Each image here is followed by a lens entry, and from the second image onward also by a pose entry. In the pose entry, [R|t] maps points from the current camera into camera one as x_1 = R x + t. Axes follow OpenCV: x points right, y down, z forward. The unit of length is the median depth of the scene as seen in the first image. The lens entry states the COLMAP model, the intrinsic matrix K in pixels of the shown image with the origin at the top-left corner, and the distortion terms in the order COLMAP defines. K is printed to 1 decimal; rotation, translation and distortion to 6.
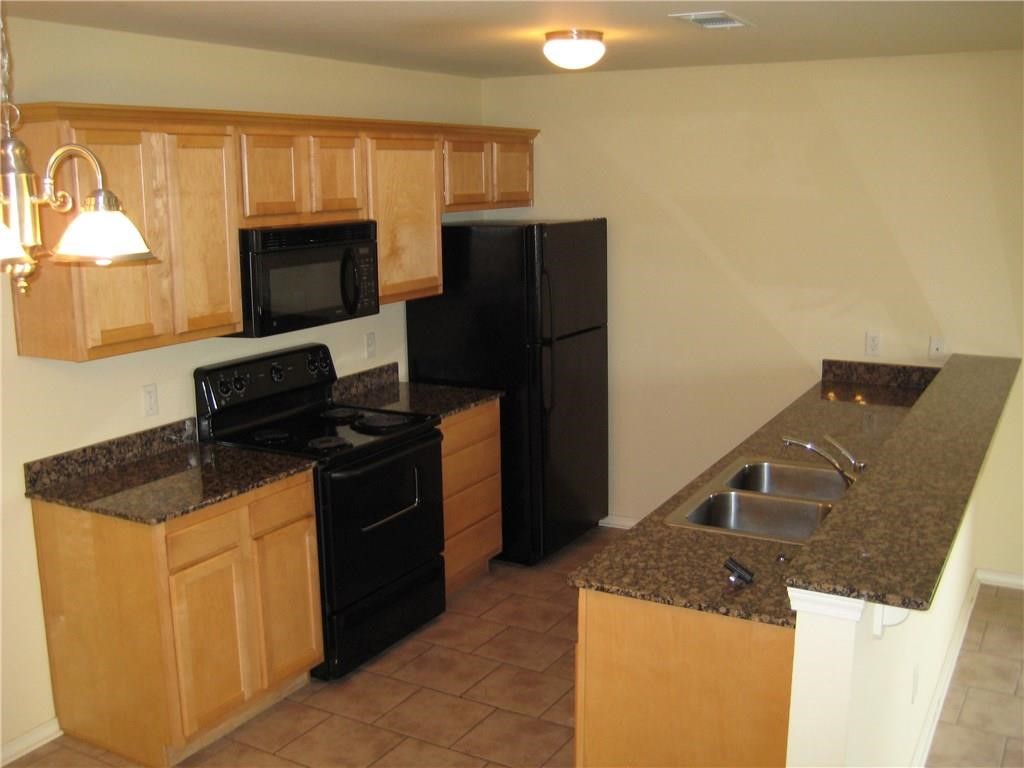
lens RADIAL K [[1070.4, 0, 516.7], [0, 1070.4, 379.8], [0, 0, 1]] dist [-0.078360, 0.000000]
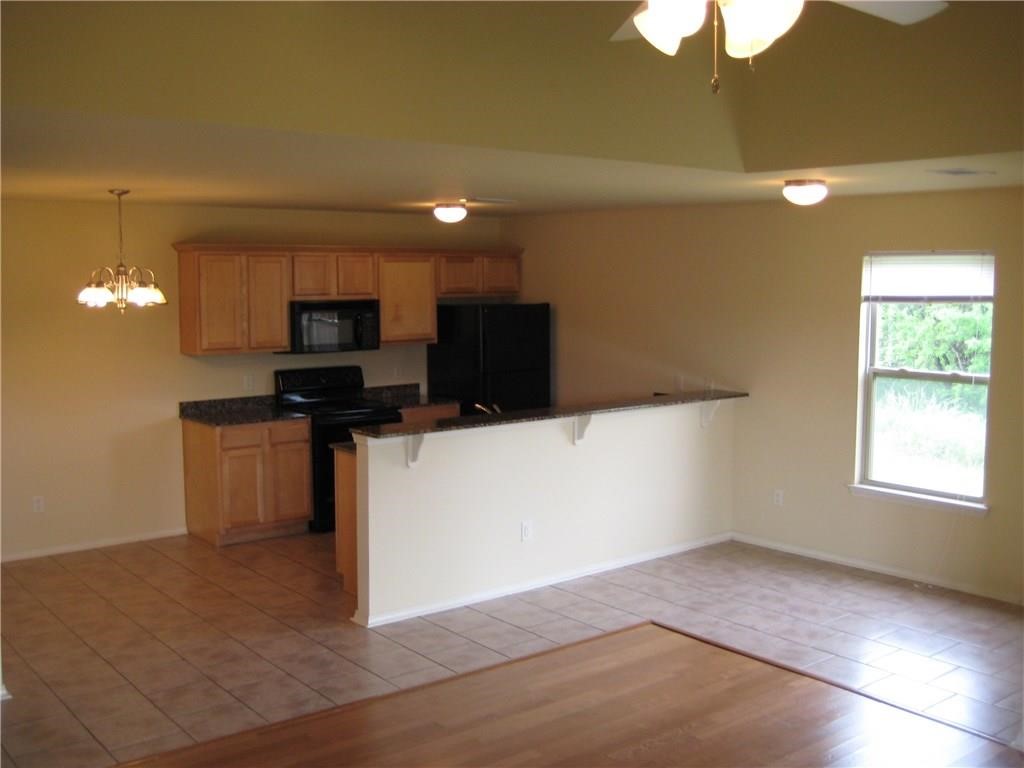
lens RADIAL K [[1070.4, 0, 513.2], [0, 1070.4, 385.0], [0, 0, 1]] dist [-0.078360, 0.000000]
pose [[0.934207, 0.048576, -0.353410, 0.872503], [-0.077557, 0.994646, -0.068301, 0.126317], [0.348200, 0.091217, 0.932972, -0.756163]]
